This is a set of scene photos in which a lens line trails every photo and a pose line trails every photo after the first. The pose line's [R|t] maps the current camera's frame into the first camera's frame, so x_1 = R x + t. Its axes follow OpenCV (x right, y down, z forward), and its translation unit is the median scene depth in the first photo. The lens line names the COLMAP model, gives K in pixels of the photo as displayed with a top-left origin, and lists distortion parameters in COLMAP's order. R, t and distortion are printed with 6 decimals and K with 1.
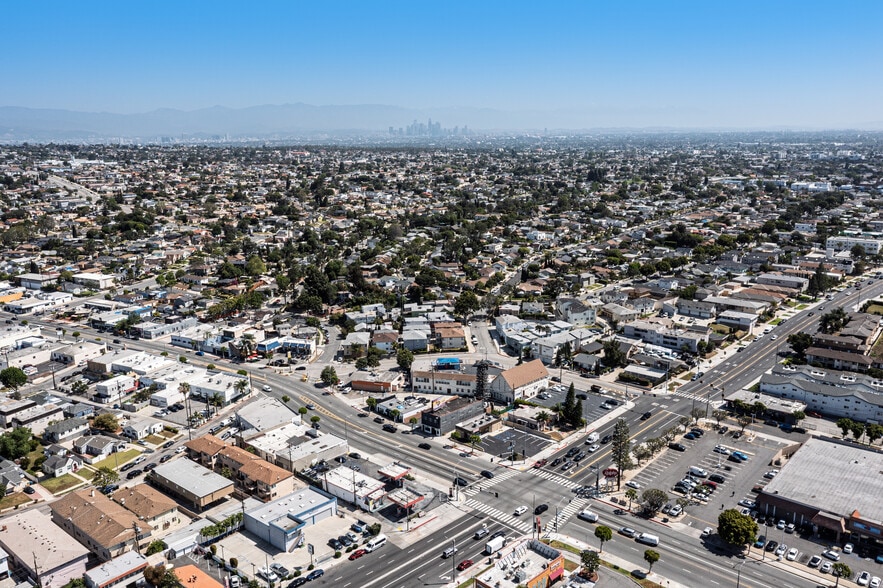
lens RADIAL K [[692.6, 0, 425.6], [0, 692.6, 294.6], [0, 0, 1]] dist [-0.001604, -0.000404]
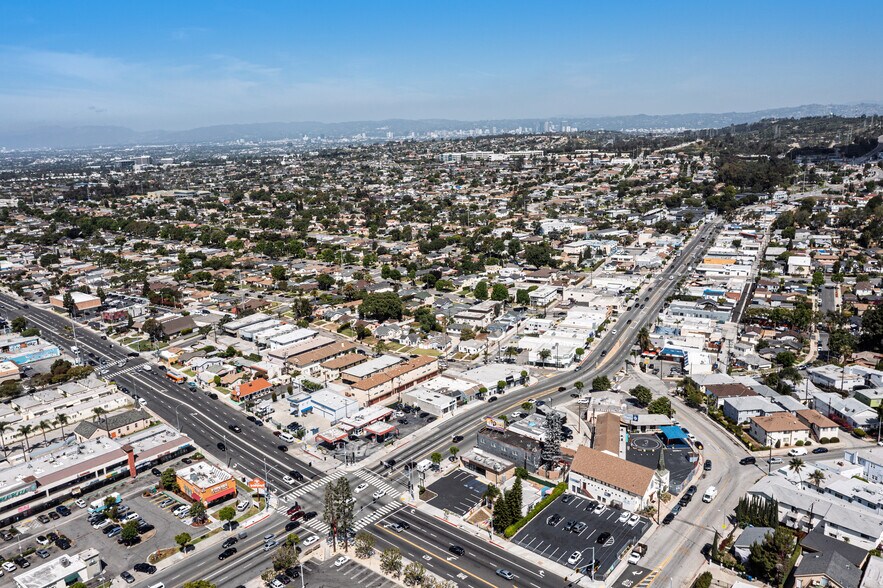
lens RADIAL K [[692.6, 0, 425.6], [0, 692.6, 294.6], [0, 0, 1]] dist [-0.001604, -0.000404]
pose [[0.010884, 0.239967, -0.970720, 0.822039], [-0.196430, 0.952376, 0.233230, -0.187367], [0.980457, 0.188140, 0.057503, 0.804191]]
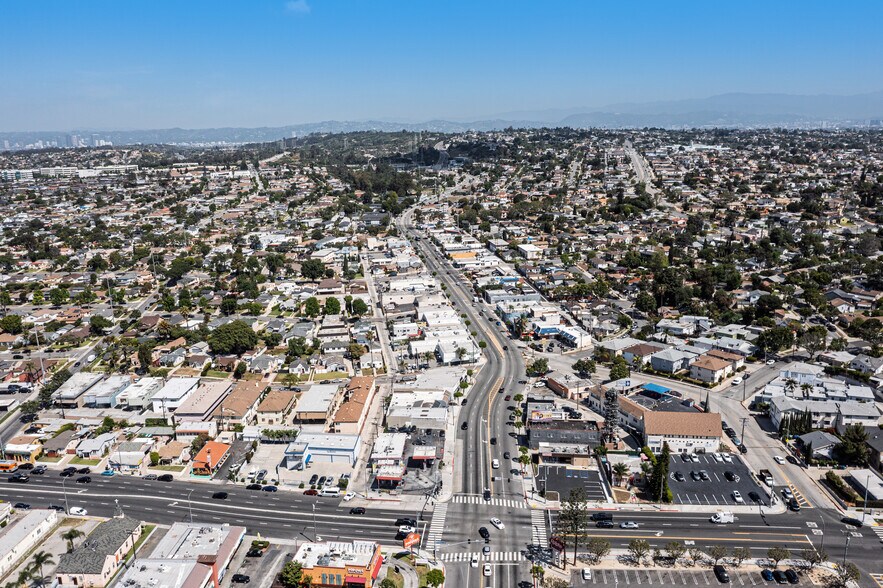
lens RADIAL K [[692.6, 0, 425.6], [0, 692.6, 294.6], [0, 0, 1]] dist [-0.001604, -0.000404]
pose [[0.601007, 0.178415, -0.779075, 0.603720], [-0.161150, 0.981797, 0.100523, -0.069829], [0.782829, 0.065133, 0.618819, 0.278157]]
